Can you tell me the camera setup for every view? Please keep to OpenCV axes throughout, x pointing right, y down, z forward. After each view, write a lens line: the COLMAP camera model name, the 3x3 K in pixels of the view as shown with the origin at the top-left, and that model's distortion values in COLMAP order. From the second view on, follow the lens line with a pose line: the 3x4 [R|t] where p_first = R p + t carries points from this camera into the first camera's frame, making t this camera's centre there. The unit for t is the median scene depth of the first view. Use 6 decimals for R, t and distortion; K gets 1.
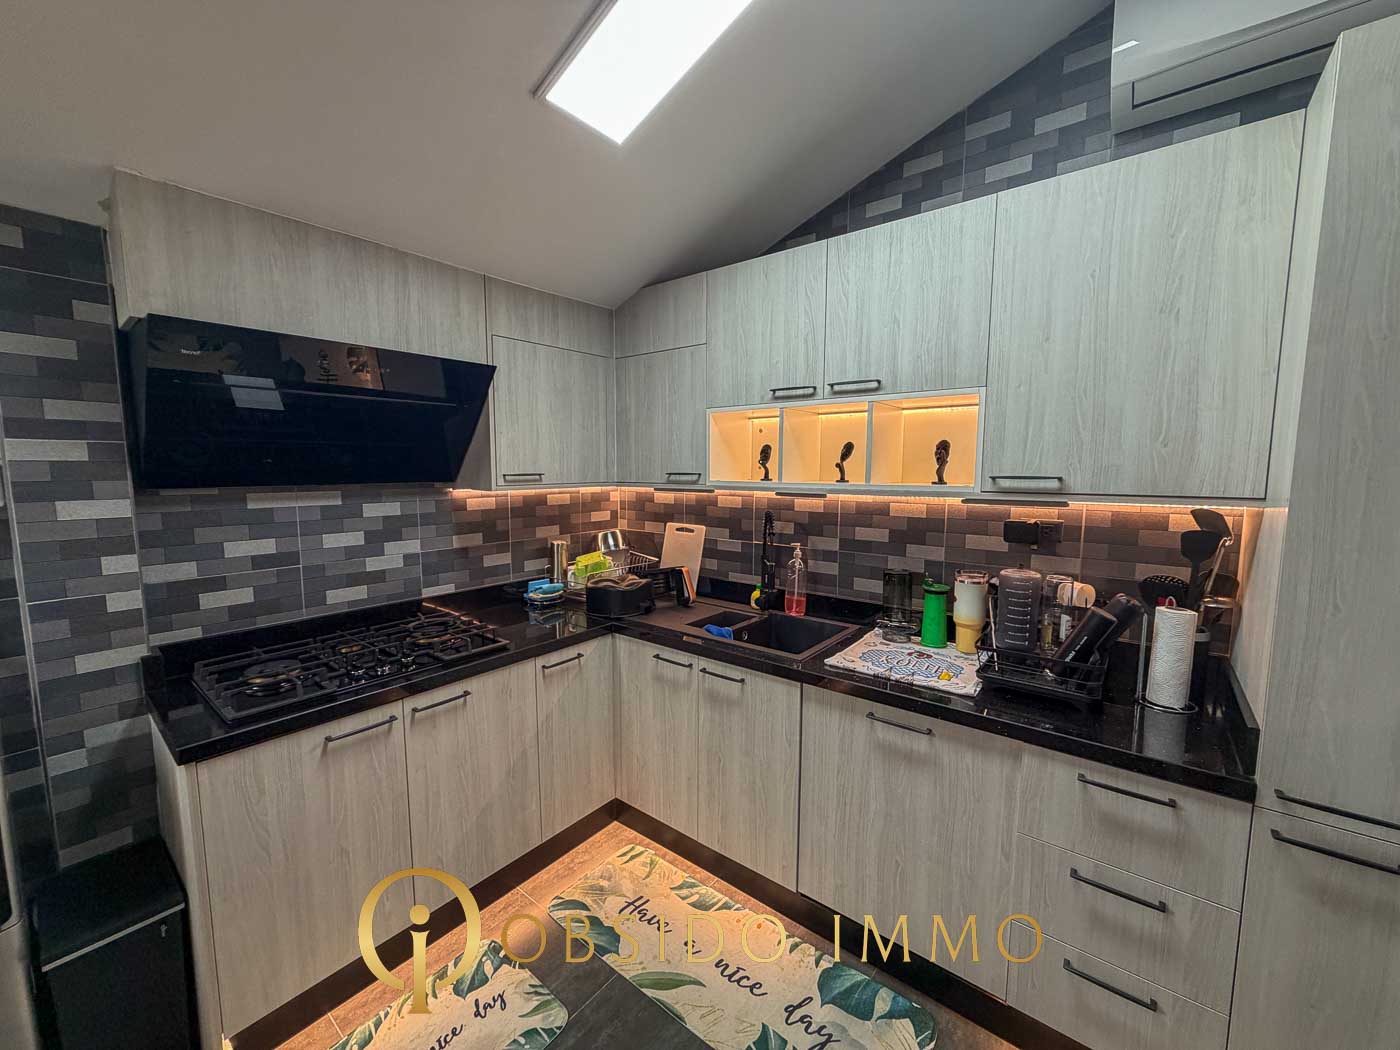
lens RADIAL K [[557.5, 0, 696.2], [0, 557.5, 524.7], [0, 0, 1]] dist [0.000049, 0.000331]
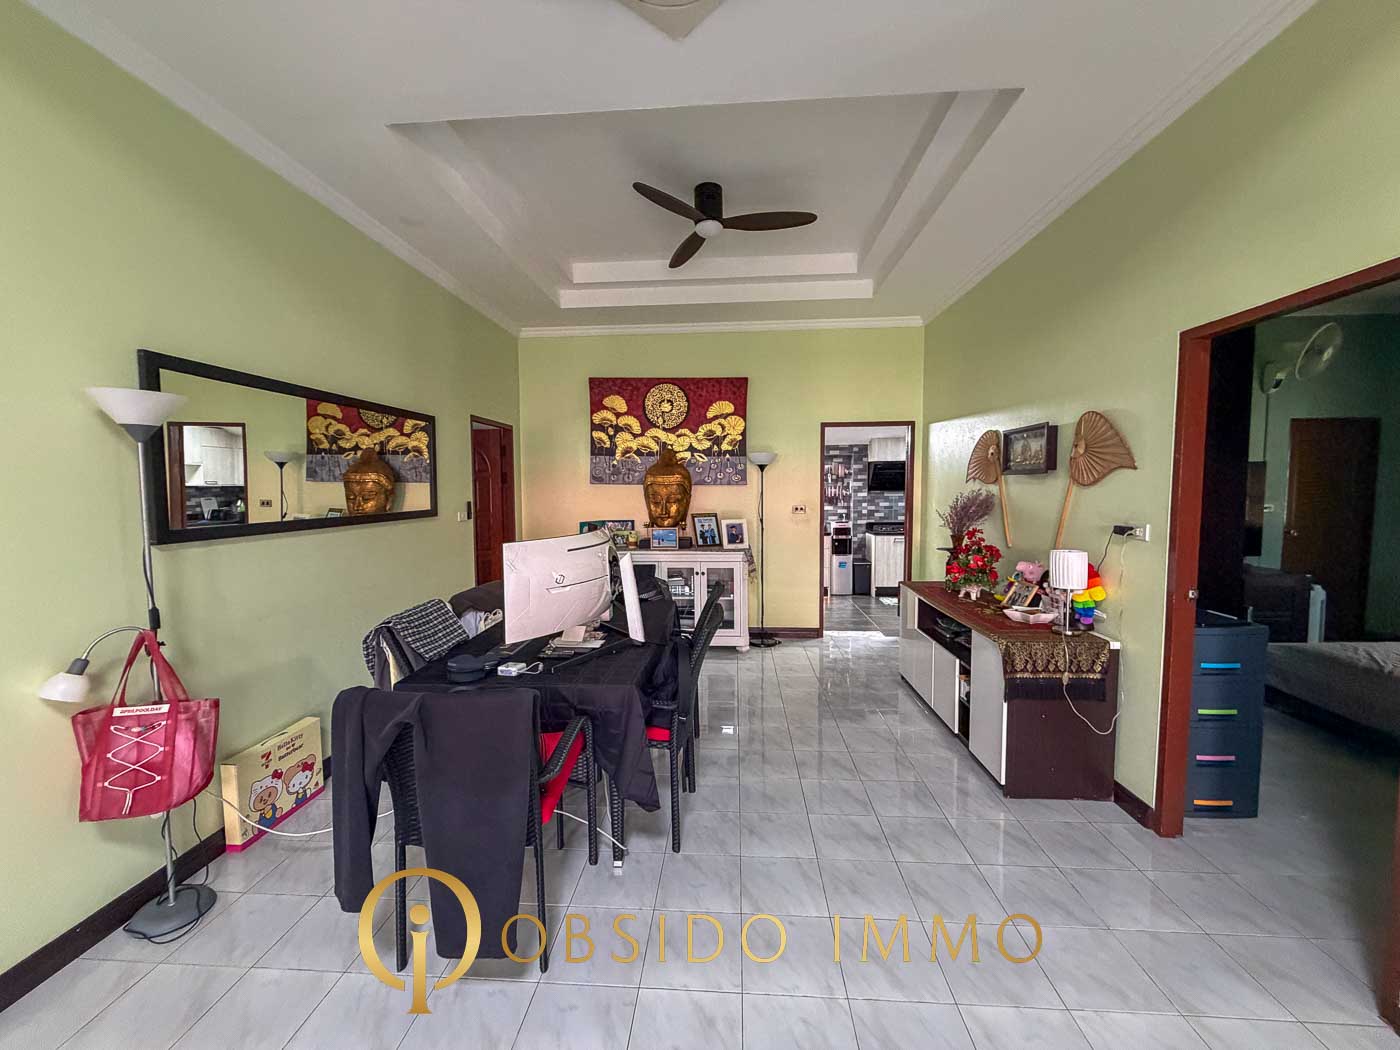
lens RADIAL K [[557.5, 0, 696.2], [0, 557.5, 524.7], [0, 0, 1]] dist [0.000049, 0.000331]
pose [[0.567868, 0.051586, -0.821501, 2.196228], [-0.079070, 0.996837, 0.007939, 0.309053], [0.819313, 0.060448, 0.570151, -3.006615]]
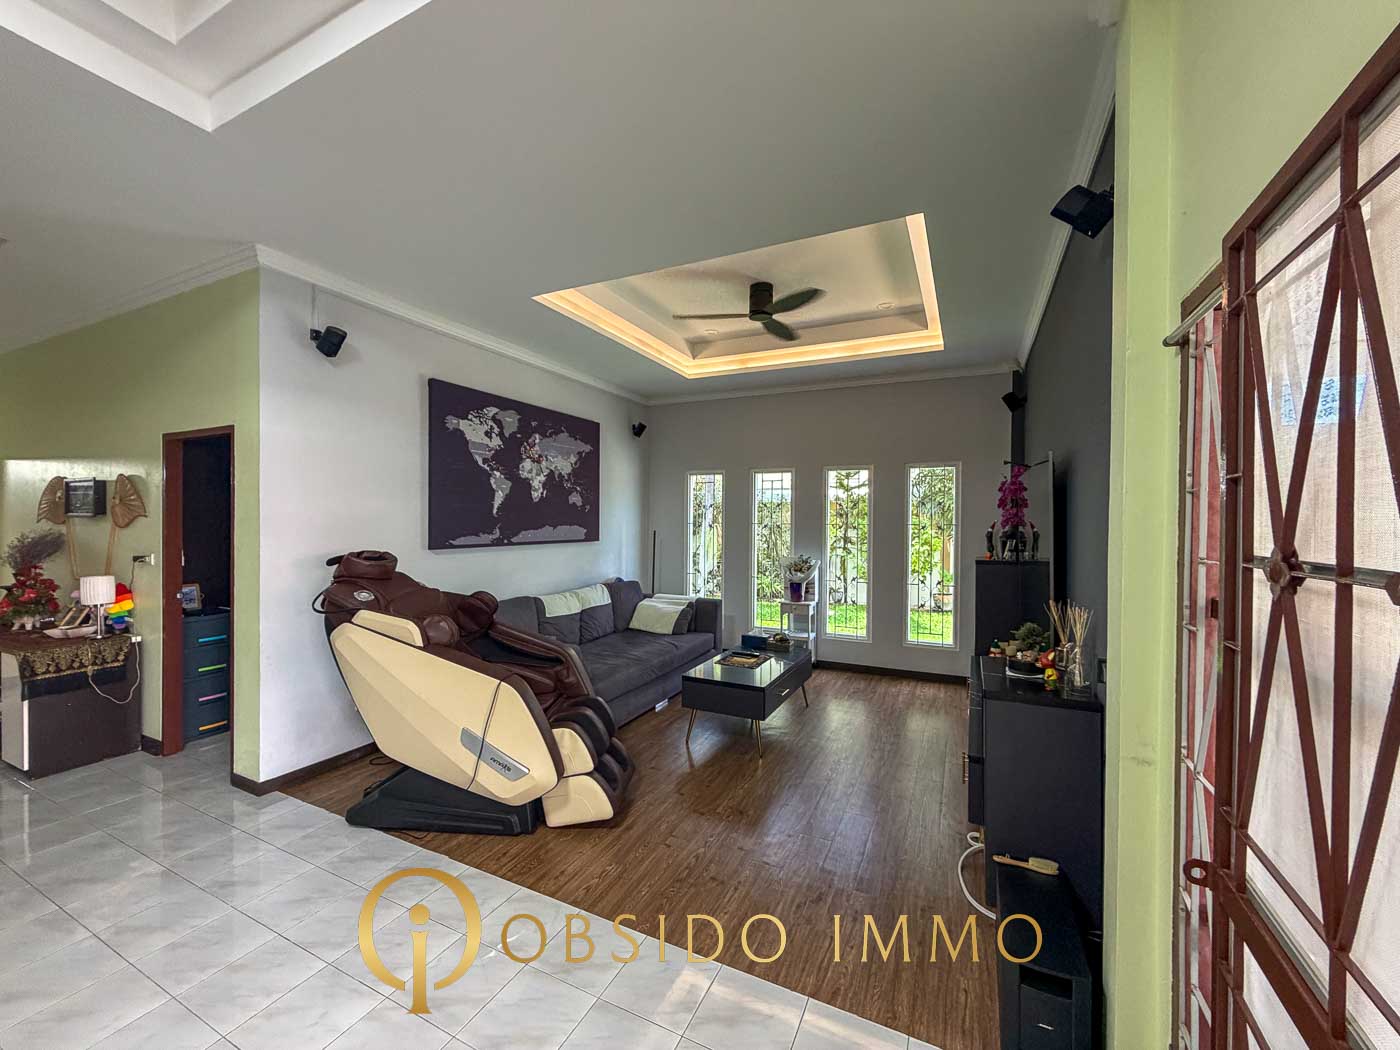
lens RADIAL K [[557.5, 0, 696.2], [0, 557.5, 524.7], [0, 0, 1]] dist [0.000049, 0.000331]
pose [[0.975207, 0.006695, 0.221191, 4.023891], [0.014871, 0.995300, -0.095692, 0.386221], [-0.220792, 0.096609, 0.970524, -4.421345]]
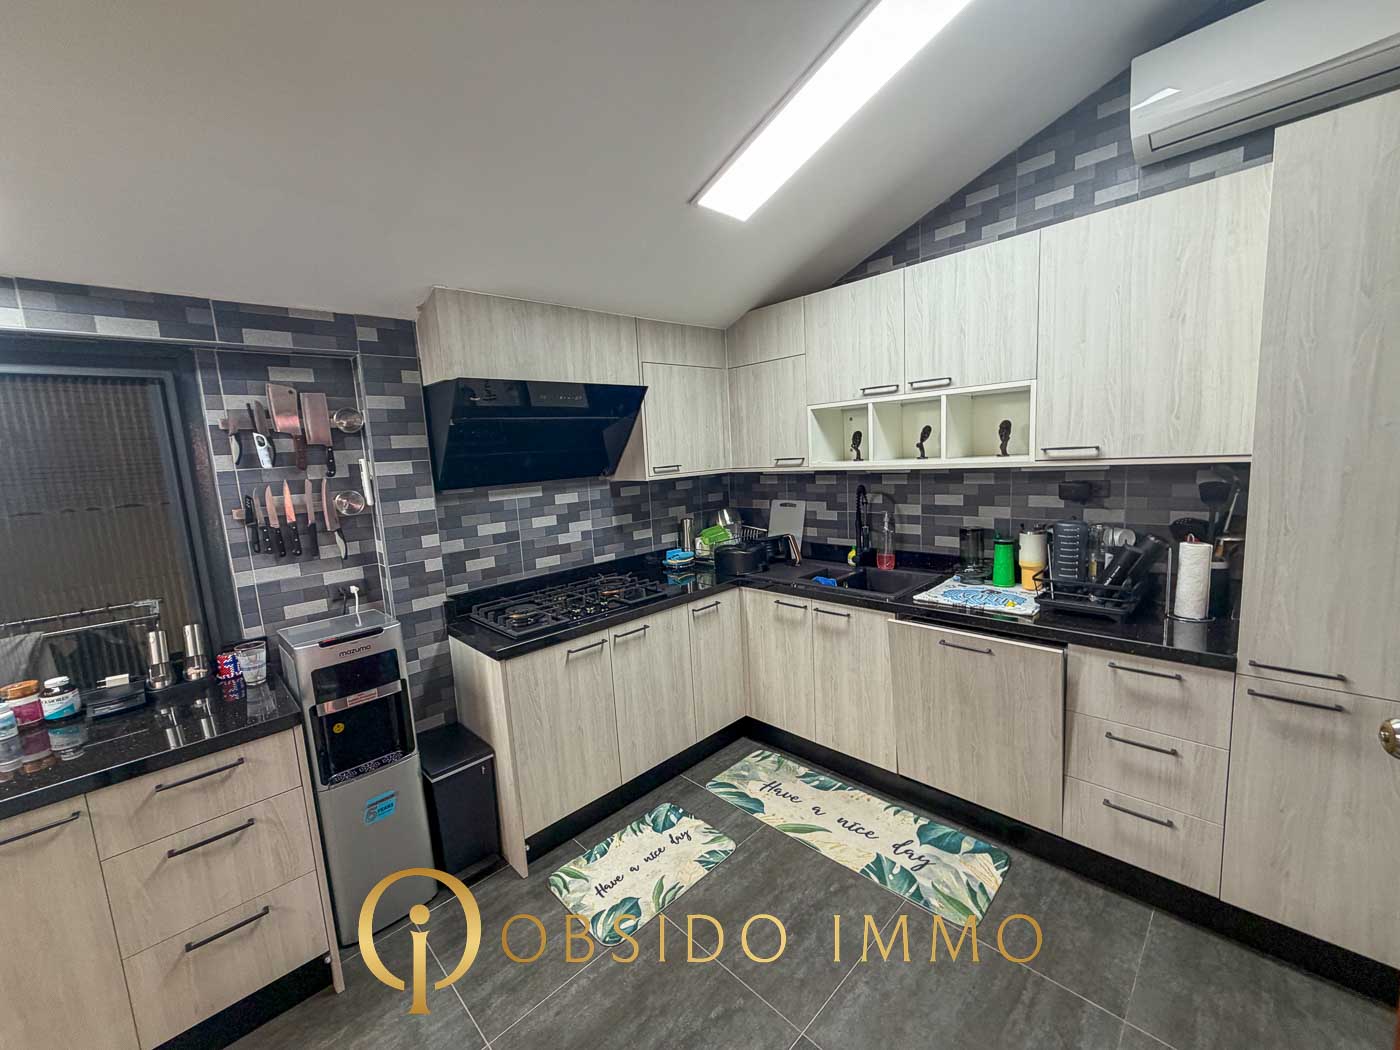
lens RADIAL K [[557.5, 0, 696.2], [0, 557.5, 524.7], [0, 0, 1]] dist [0.000049, 0.000331]
pose [[0.990724, -0.041989, -0.129237, -0.101321], [0.045832, 0.998587, 0.026901, 0.017434], [0.127924, -0.032575, 0.991249, -0.366895]]
